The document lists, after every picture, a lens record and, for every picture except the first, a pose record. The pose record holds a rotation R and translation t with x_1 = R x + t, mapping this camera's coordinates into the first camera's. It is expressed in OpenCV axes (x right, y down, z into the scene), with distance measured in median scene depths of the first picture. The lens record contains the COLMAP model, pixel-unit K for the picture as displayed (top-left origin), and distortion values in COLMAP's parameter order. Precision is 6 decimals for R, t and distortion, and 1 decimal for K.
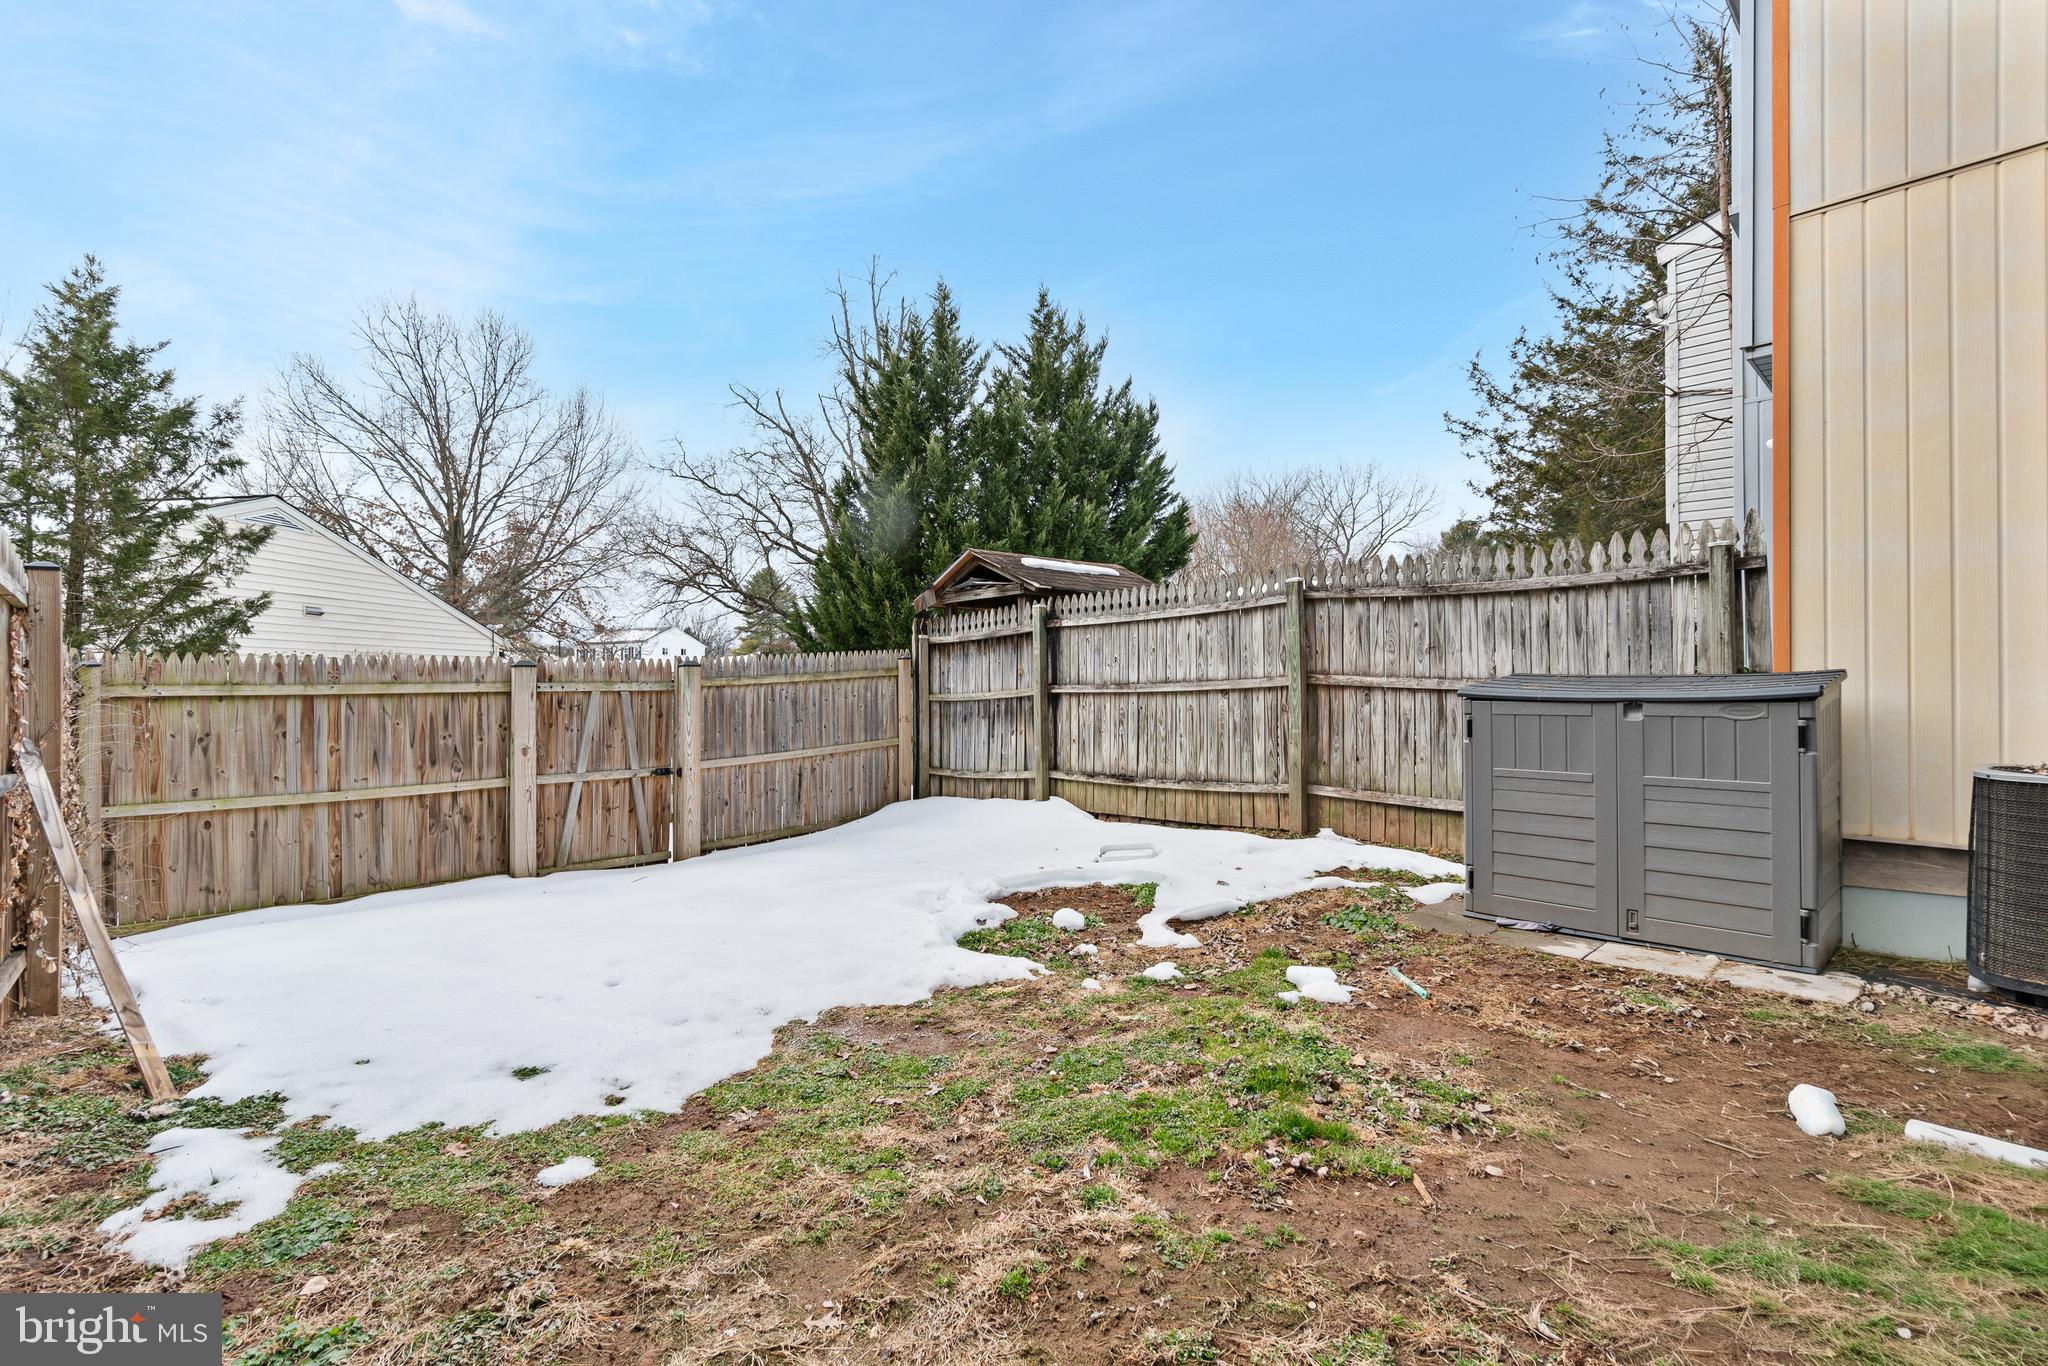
lens RADIAL K [[877.1, 0, 1012.3], [0, 877.1, 691.7], [0, 0, 1]] dist [-0.002385, 0.001000]
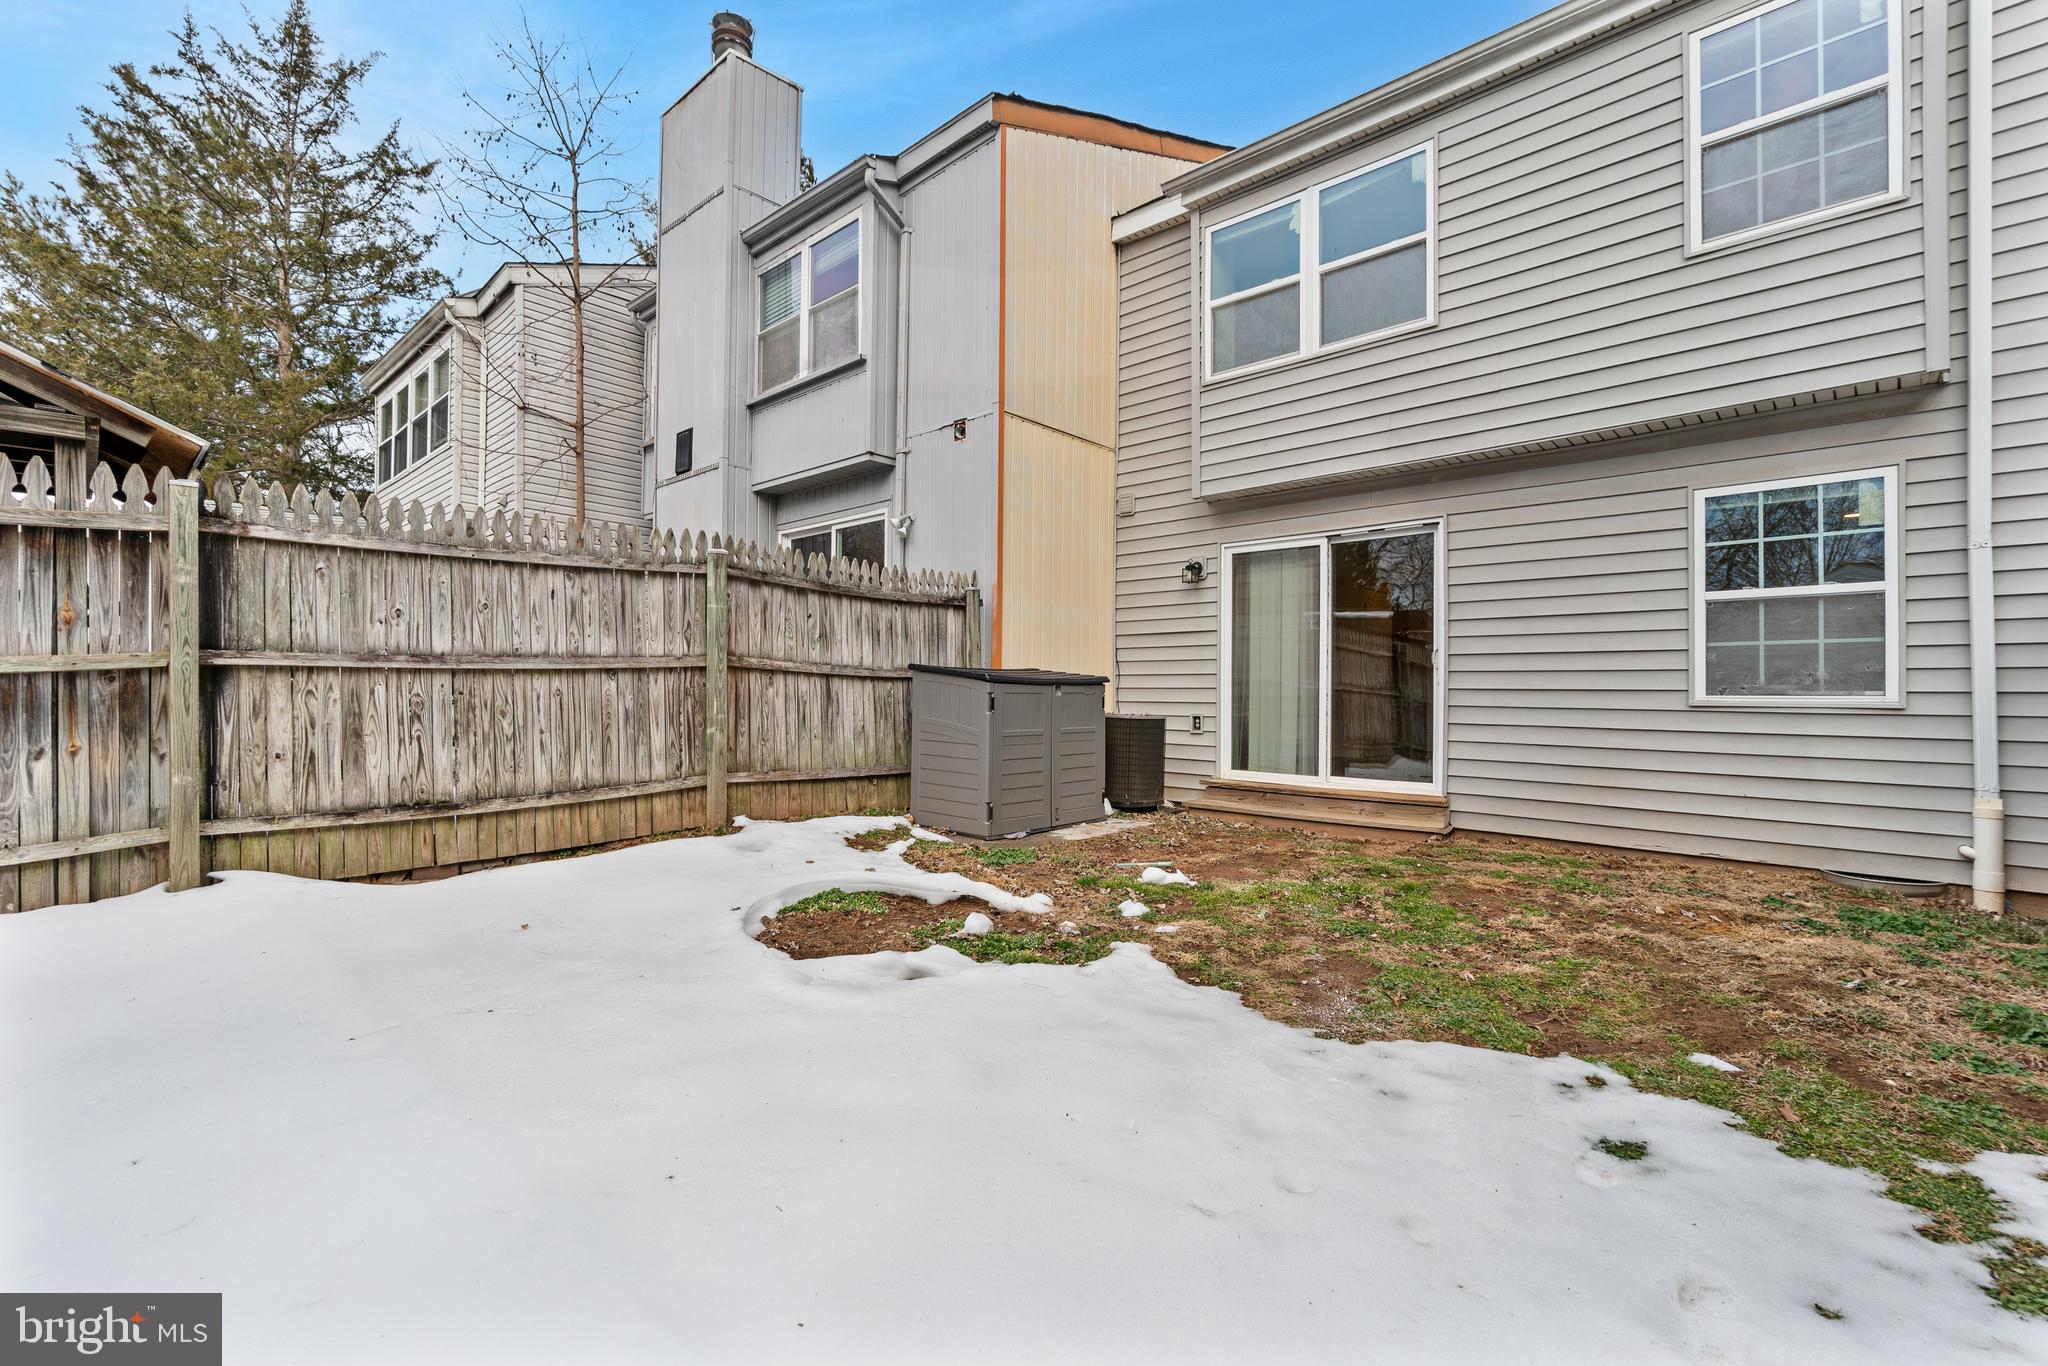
lens RADIAL K [[877.1, 0, 1011.3], [0, 877.1, 687.4], [0, 0, 1]] dist [-0.002385, 0.001000]
pose [[-0.045203, 0.003733, 0.998971, -0.574929], [-0.007771, 0.999961, -0.004088, 0.015076], [-0.998948, -0.007948, -0.045172, 0.696955]]
